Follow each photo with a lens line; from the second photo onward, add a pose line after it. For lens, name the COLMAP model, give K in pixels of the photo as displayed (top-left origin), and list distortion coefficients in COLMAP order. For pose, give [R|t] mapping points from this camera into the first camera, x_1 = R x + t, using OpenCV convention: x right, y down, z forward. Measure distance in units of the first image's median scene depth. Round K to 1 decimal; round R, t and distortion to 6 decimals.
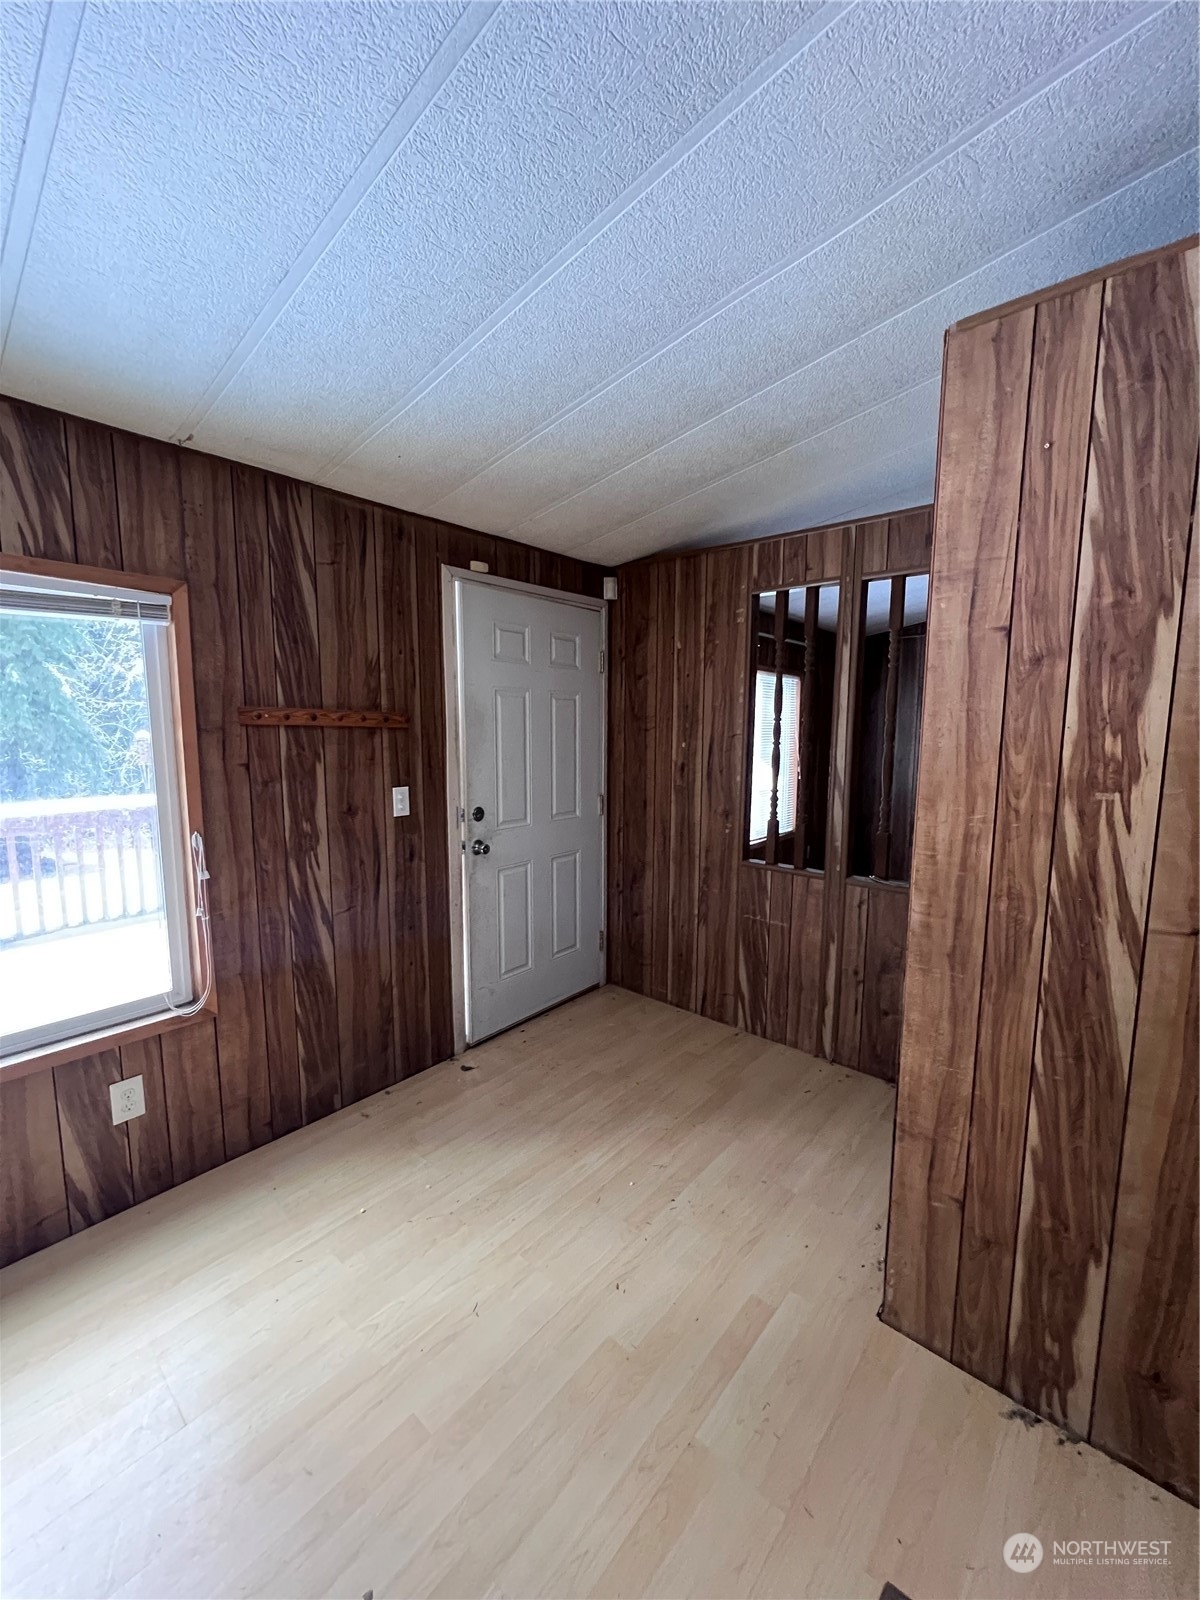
lens RADIAL K [[640.8, 0, 595.0], [0, 640.8, 801.4], [0, 0, 1]] dist [-0.002383, 0.000556]
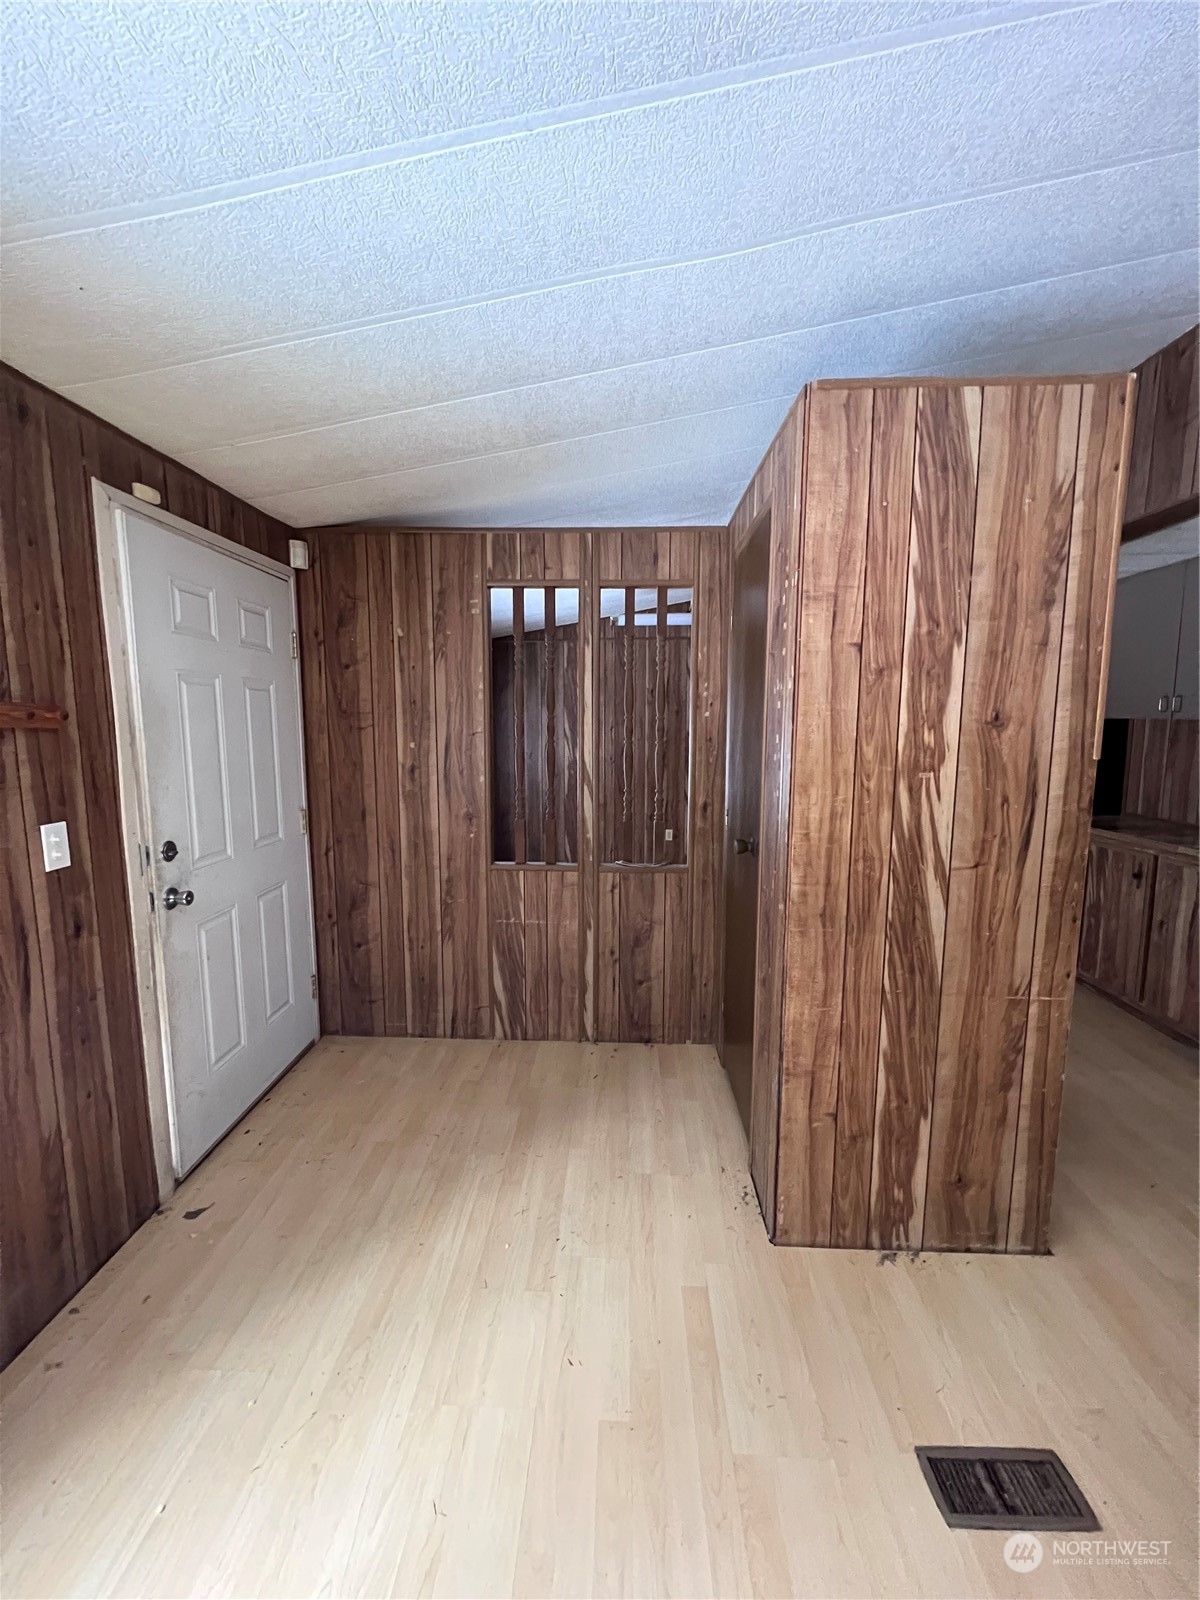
lens RADIAL K [[640.8, 0, 600.5], [0, 640.8, 800.6], [0, 0, 1]] dist [-0.002383, 0.000556]
pose [[0.777013, -0.078677, 0.624549, -0.283815], [0.076661, 0.996601, 0.030171, -0.023043], [-0.624799, 0.024435, 0.780403, 0.182478]]
